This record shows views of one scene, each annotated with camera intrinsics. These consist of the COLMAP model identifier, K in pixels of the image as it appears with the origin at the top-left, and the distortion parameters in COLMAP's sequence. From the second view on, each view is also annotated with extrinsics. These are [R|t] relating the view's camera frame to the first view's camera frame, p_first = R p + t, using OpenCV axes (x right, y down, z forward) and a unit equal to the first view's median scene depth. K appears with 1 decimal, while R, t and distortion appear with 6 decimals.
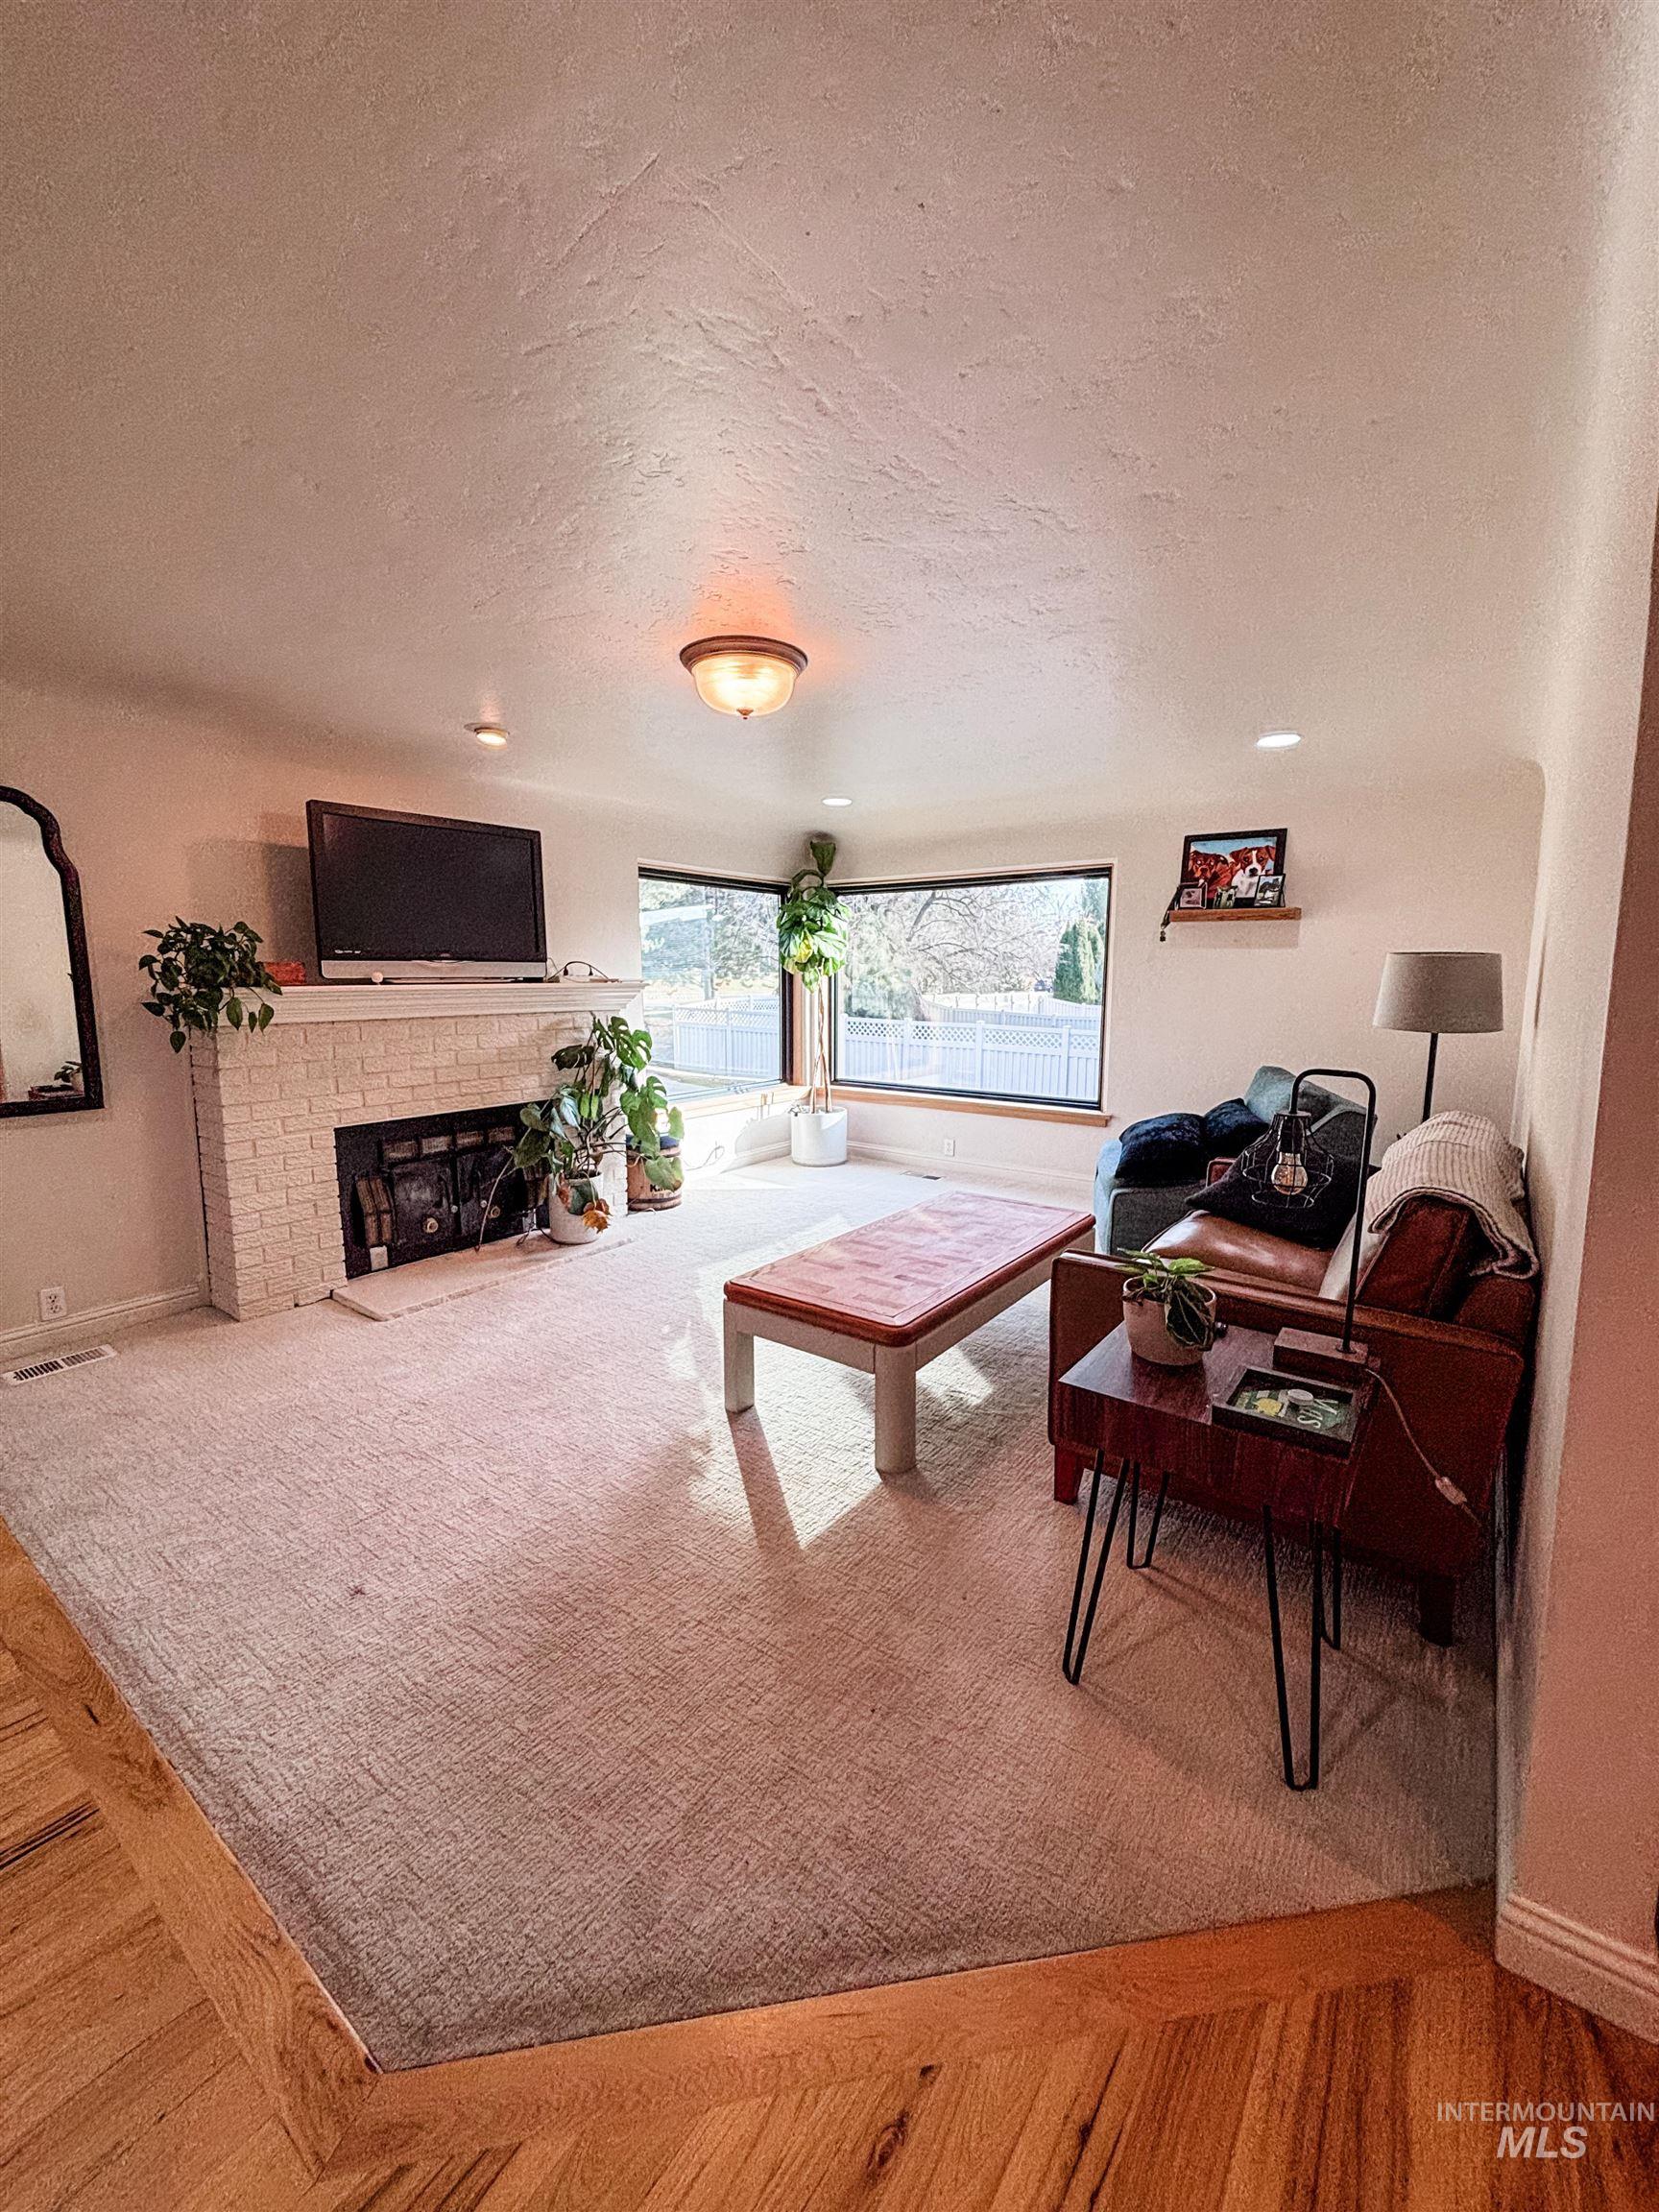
lens RADIAL K [[899.2, 0, 820.9], [0, 899.2, 1085.0], [0, 0, 1]] dist [-0.002446, 0.000004]
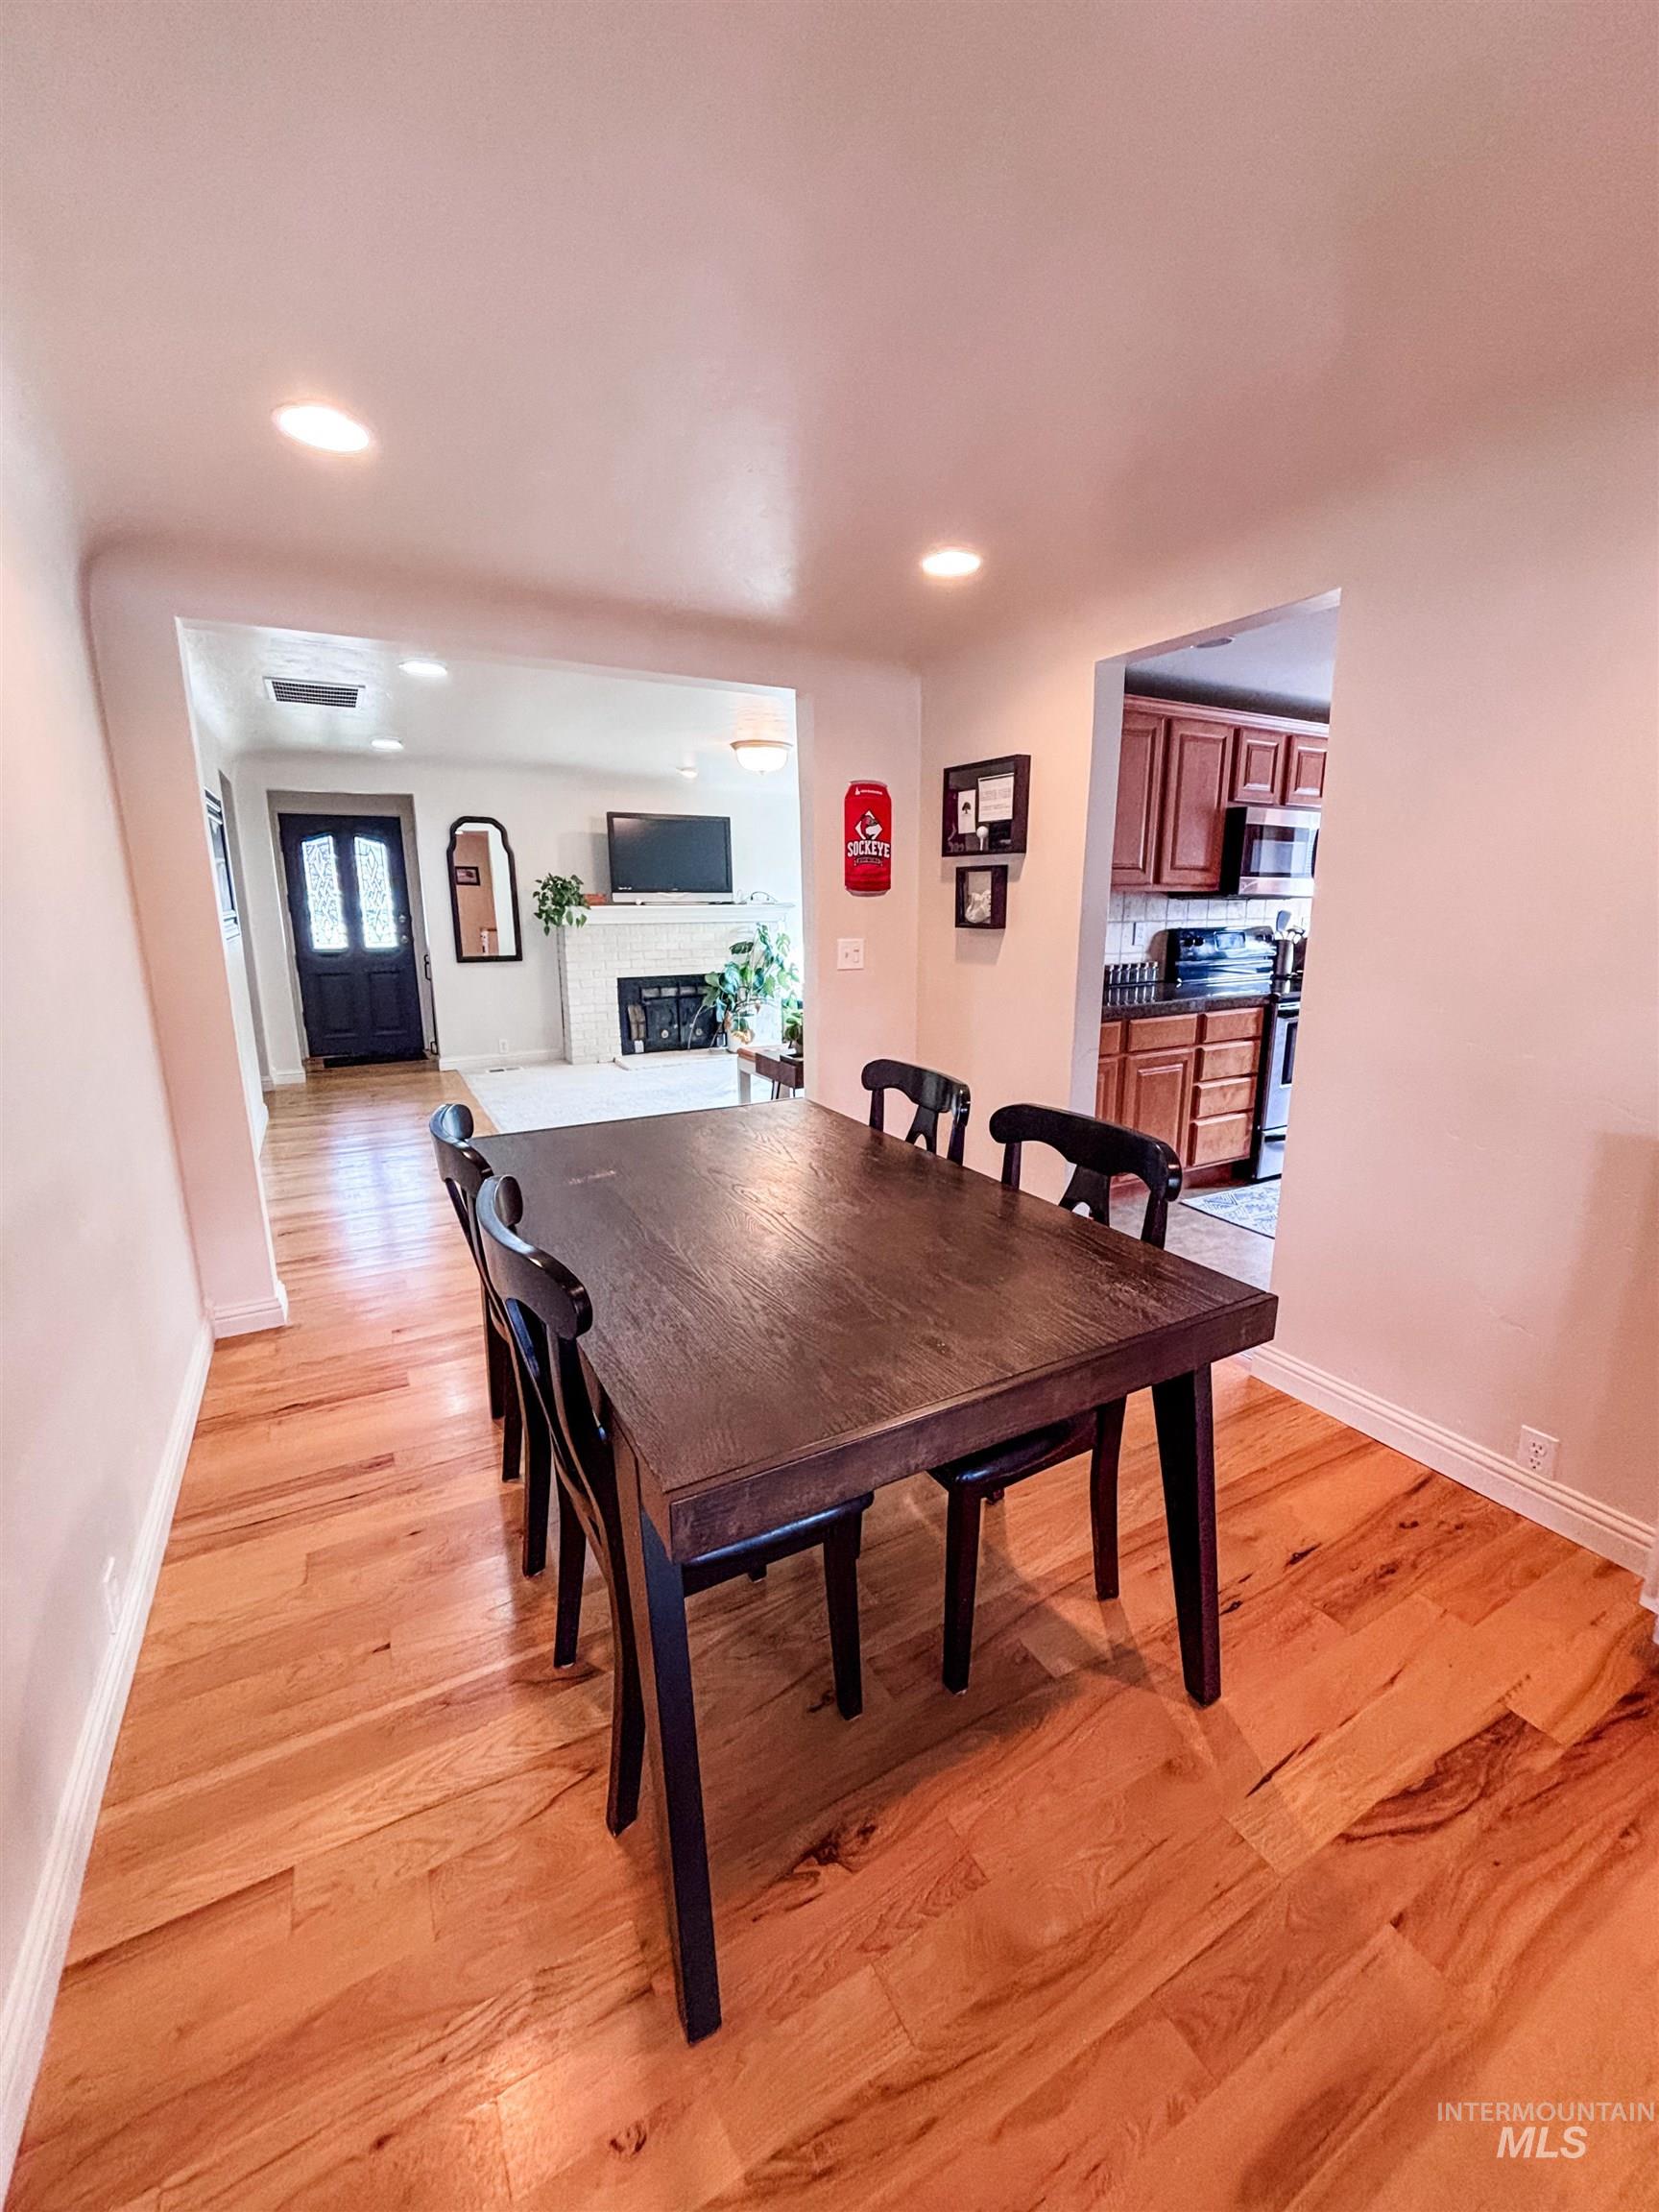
lens RADIAL K [[899.2, 0, 841.3], [0, 899.2, 1109.5], [0, 0, 1]] dist [-0.002446, 0.000004]
pose [[0.909199, 0.105365, -0.402810, 0.742636], [-0.057880, 0.990041, 0.128328, 0.051661], [0.412320, -0.093361, 0.906243, -0.630293]]
